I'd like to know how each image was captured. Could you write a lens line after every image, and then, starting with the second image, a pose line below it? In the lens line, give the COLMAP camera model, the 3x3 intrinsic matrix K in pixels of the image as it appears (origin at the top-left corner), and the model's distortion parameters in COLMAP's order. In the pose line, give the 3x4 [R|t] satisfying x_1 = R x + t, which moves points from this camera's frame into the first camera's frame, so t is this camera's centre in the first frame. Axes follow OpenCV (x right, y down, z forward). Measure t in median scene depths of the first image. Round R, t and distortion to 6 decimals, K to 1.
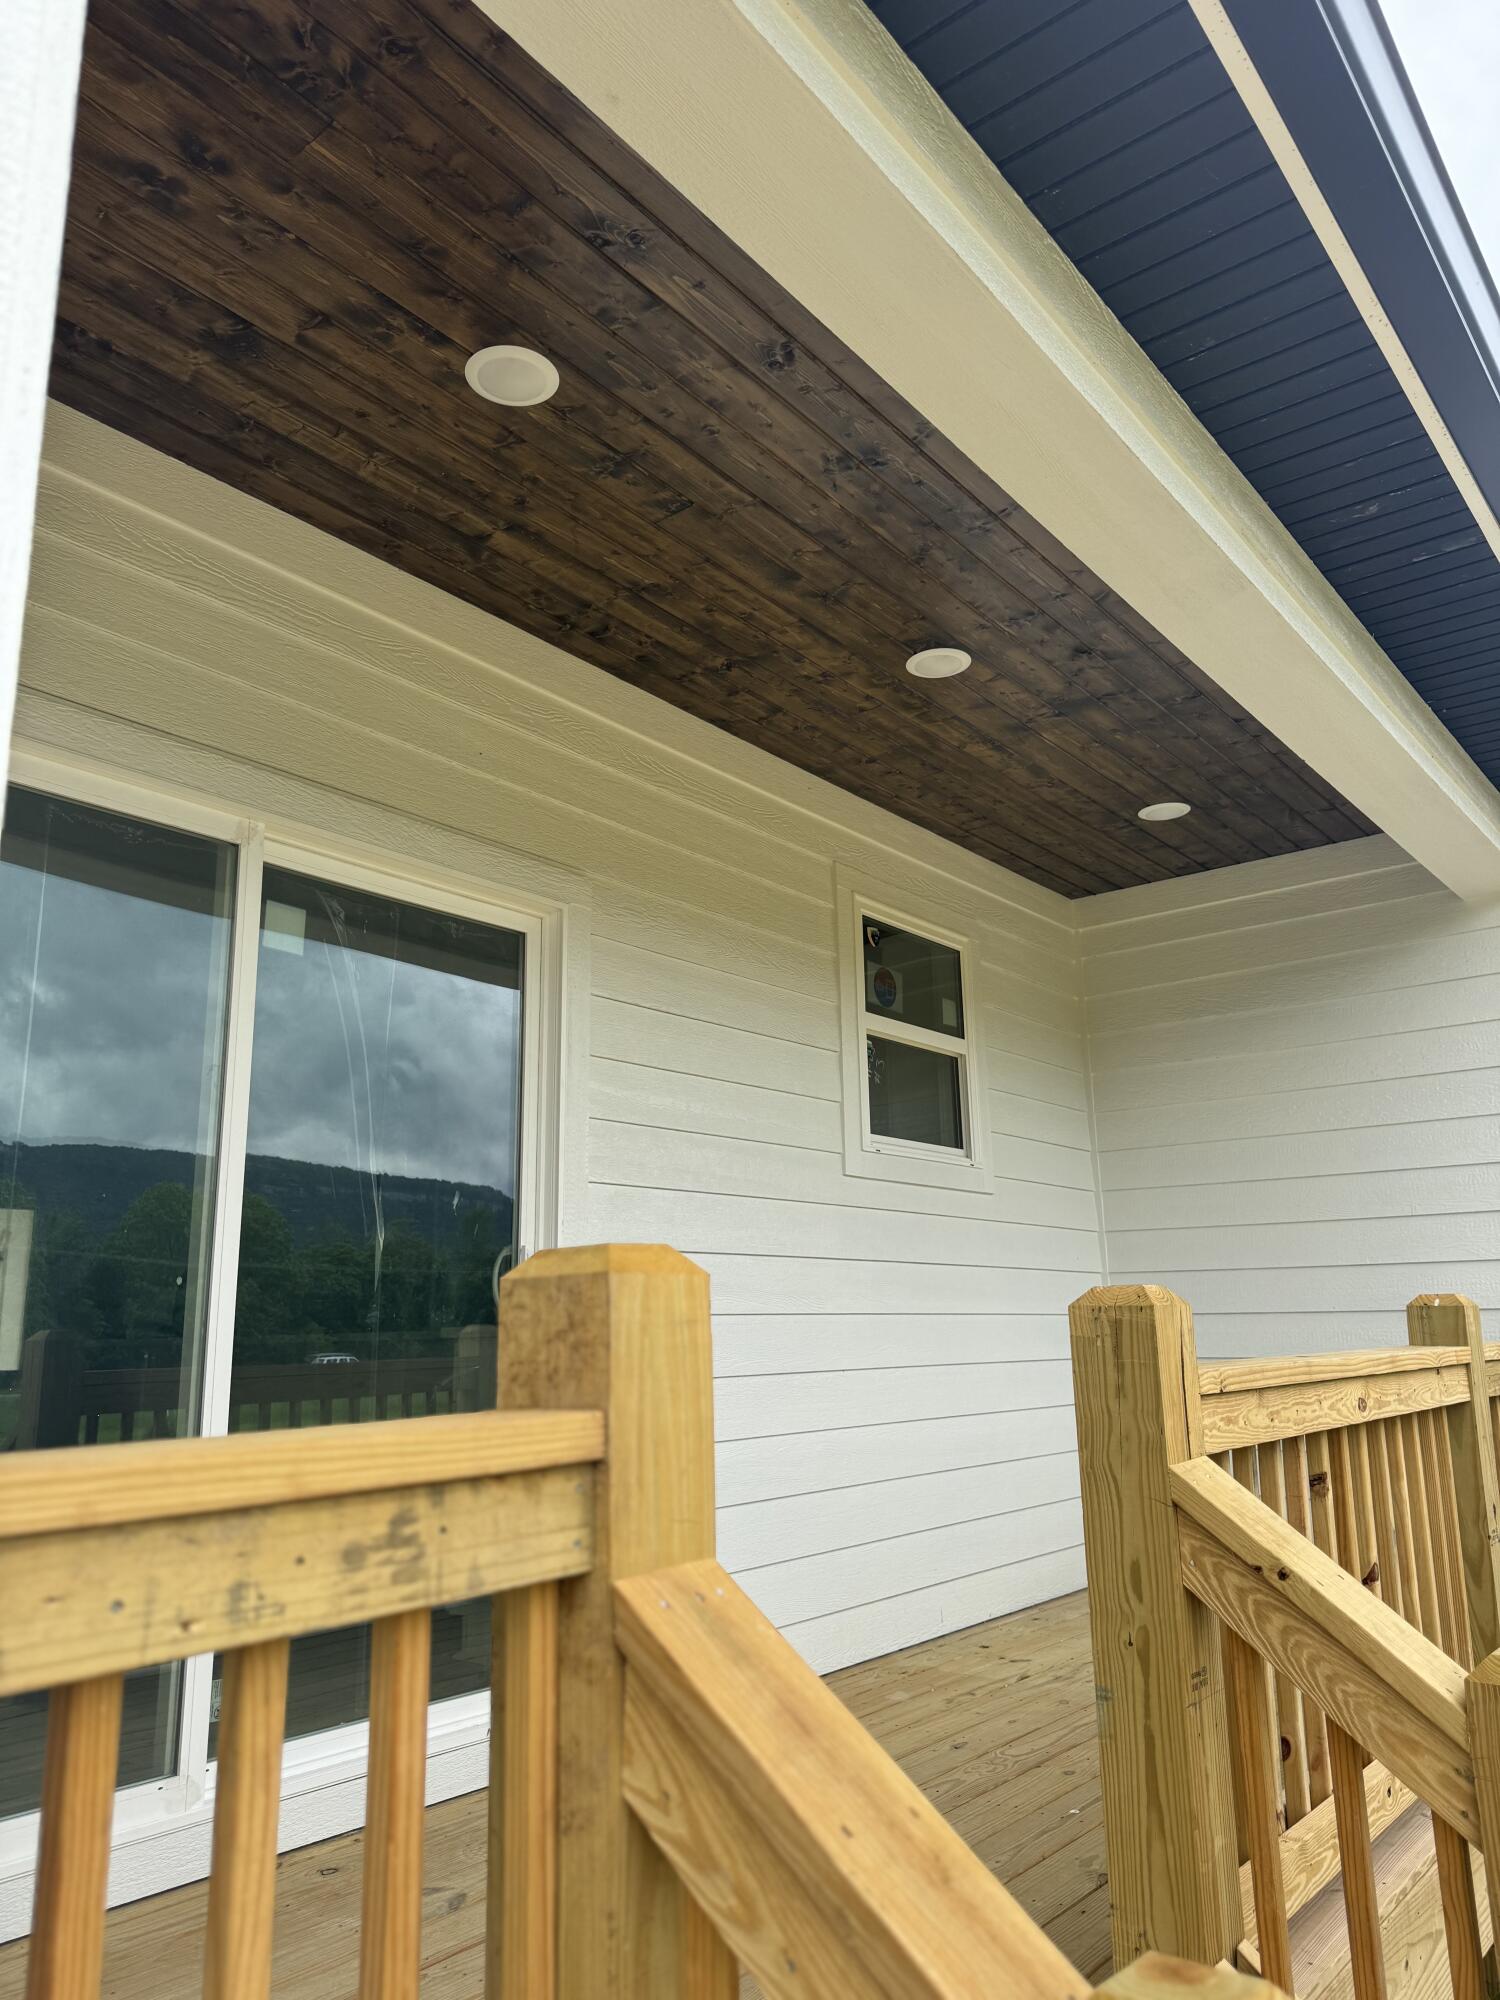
lens RADIAL K [[1400.2, 0, 750.0], [0, 1400.2, 1000.0], [0, 0, 1]] dist [0.098693, -0.115570]
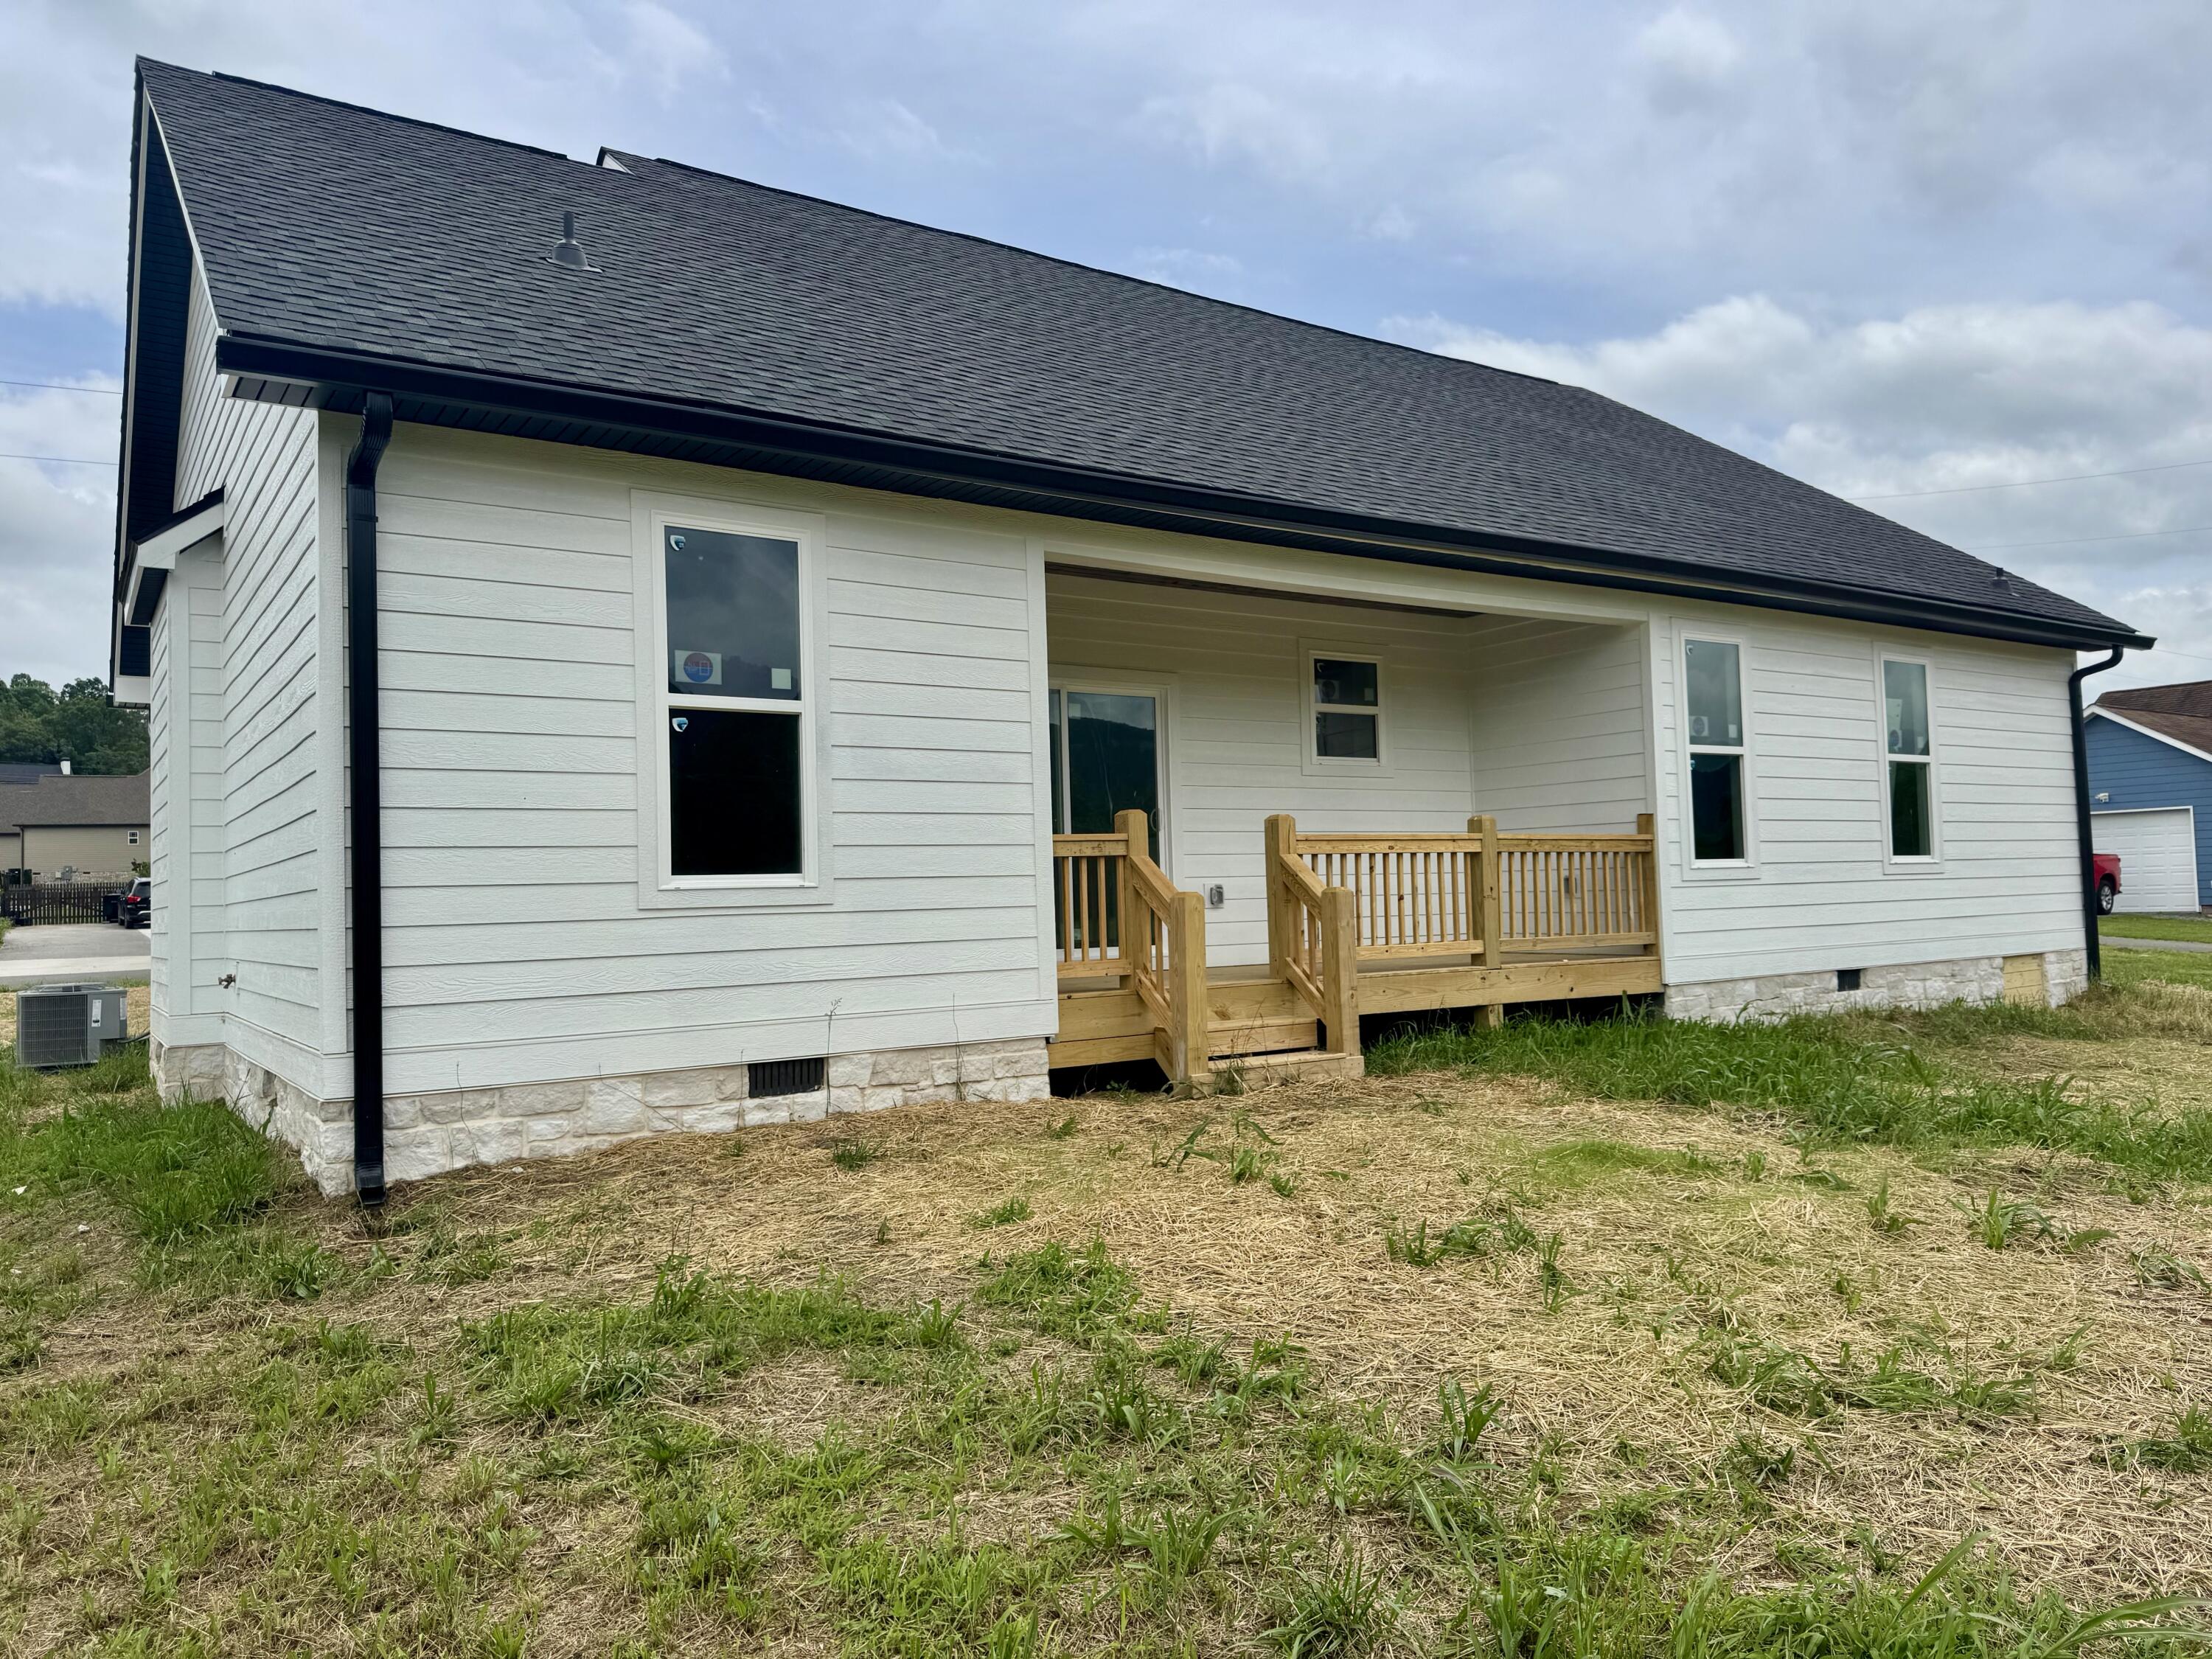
lens RADIAL K [[1548.7, 0, 1106.0], [0, 1548.7, 829.5], [0, 0, 1]] dist [0.098693, -0.115570]
pose [[0.954690, -0.019274, -0.296978, 0.627716], [0.075783, 0.980748, 0.179970, -0.335371], [0.287792, -0.194322, 0.937771, -1.881983]]
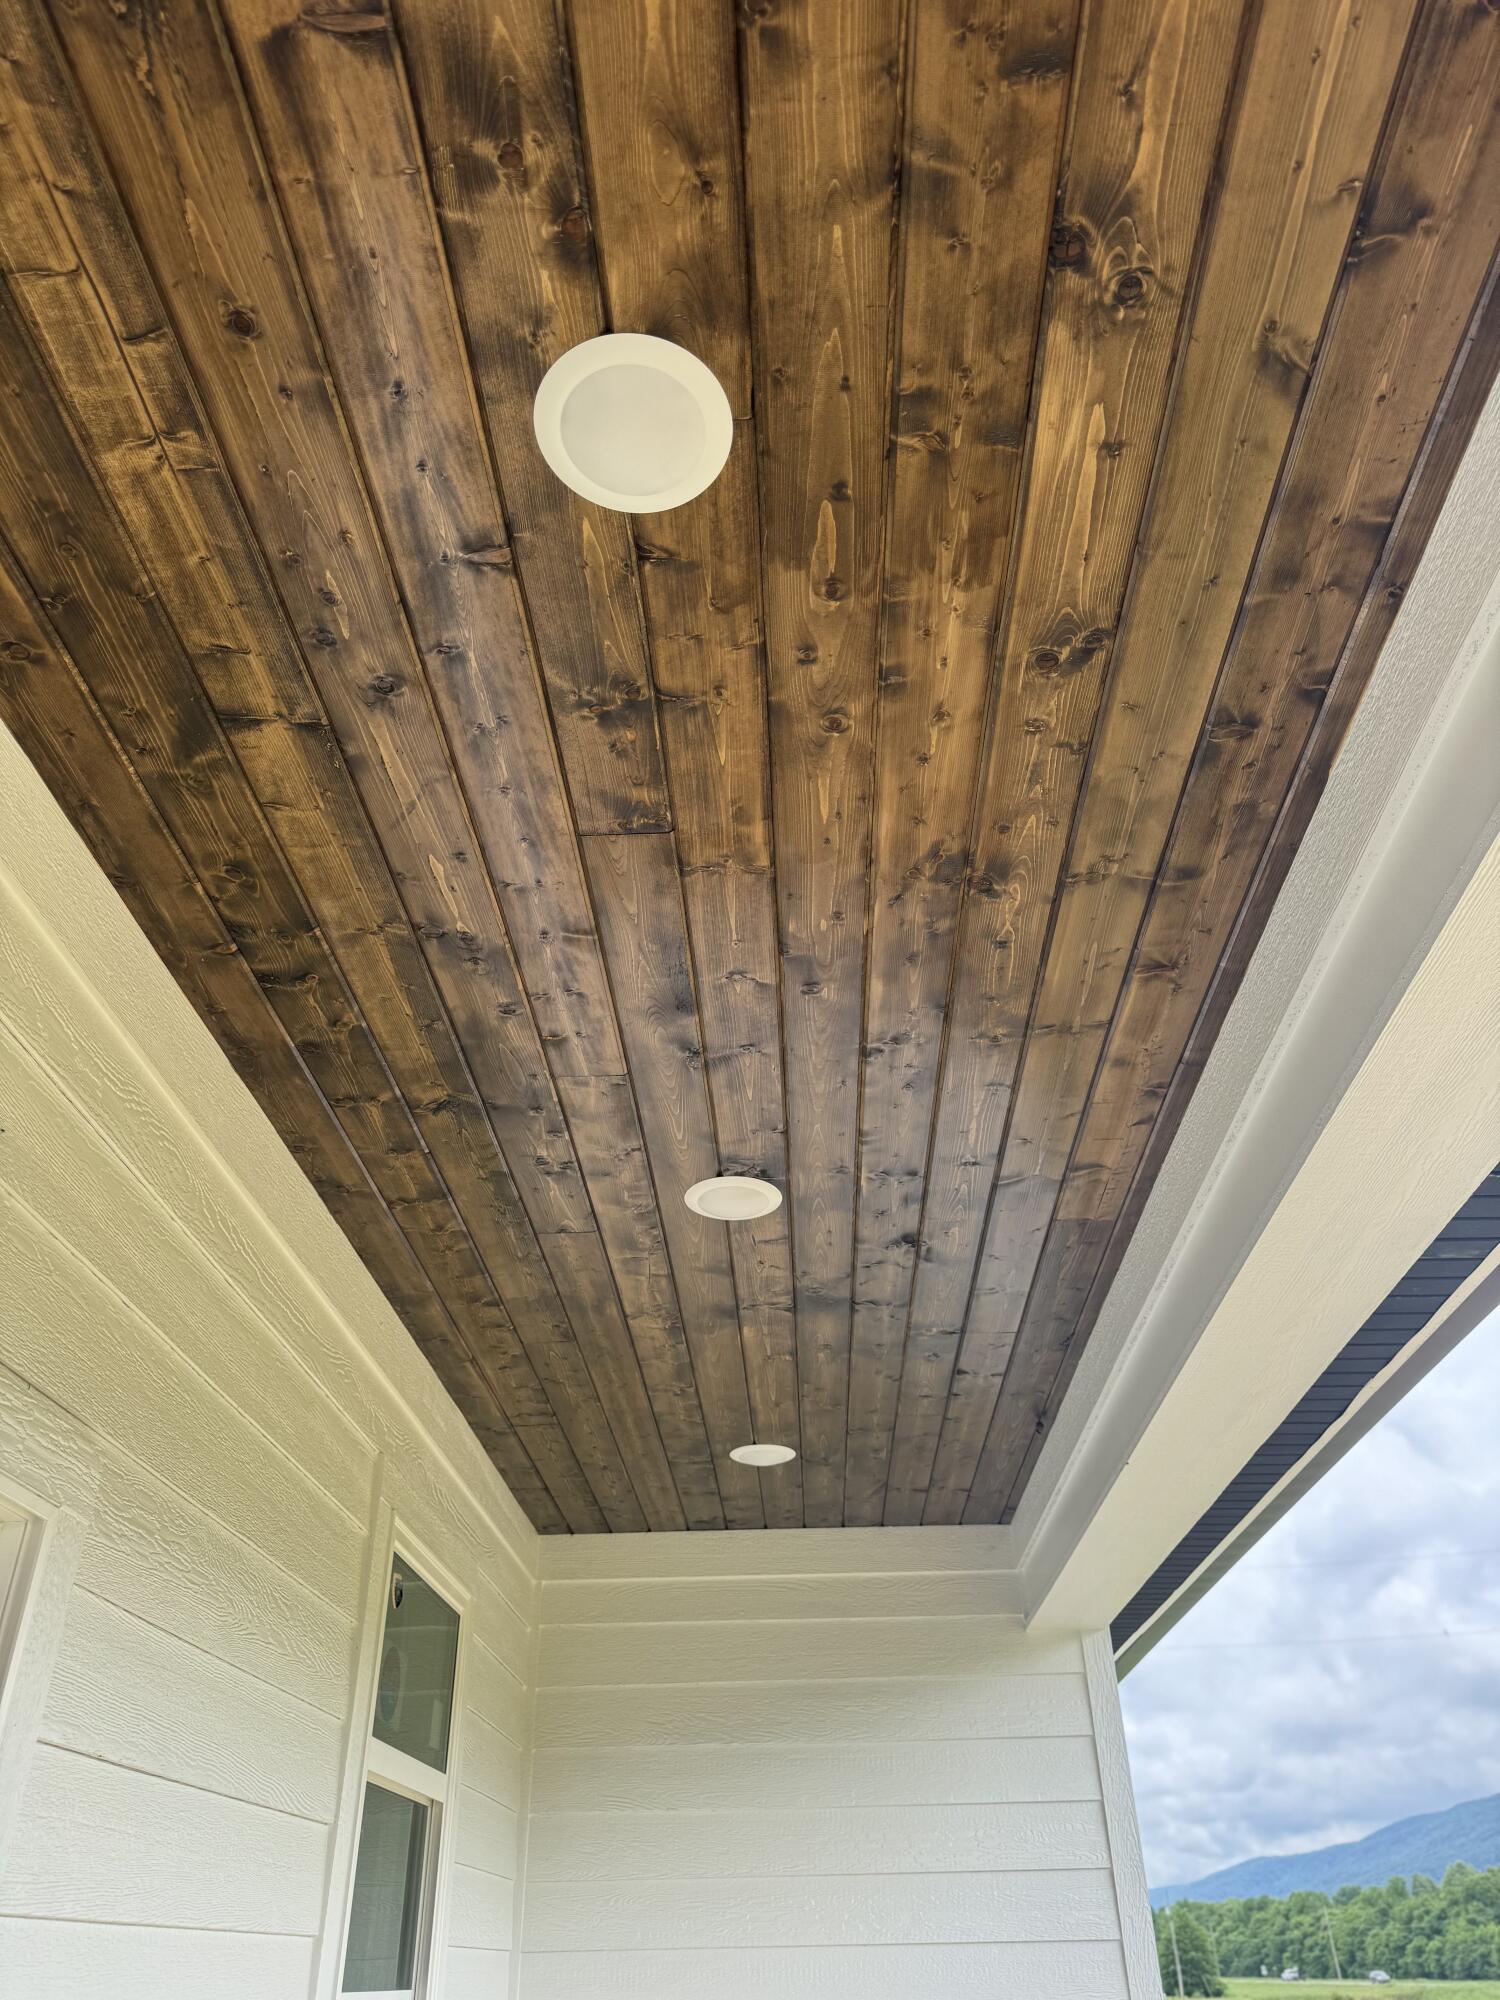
lens RADIAL K [[1400.2, 0, 750.0], [0, 1400.2, 1000.0], [0, 0, 1]] dist [0.098693, -0.115570]
pose [[0.810502, 0.339984, 0.476967, -0.214160], [-0.140480, 0.903367, -0.405208, -0.060909], [-0.568641, 0.261417, 0.779941, 0.480176]]
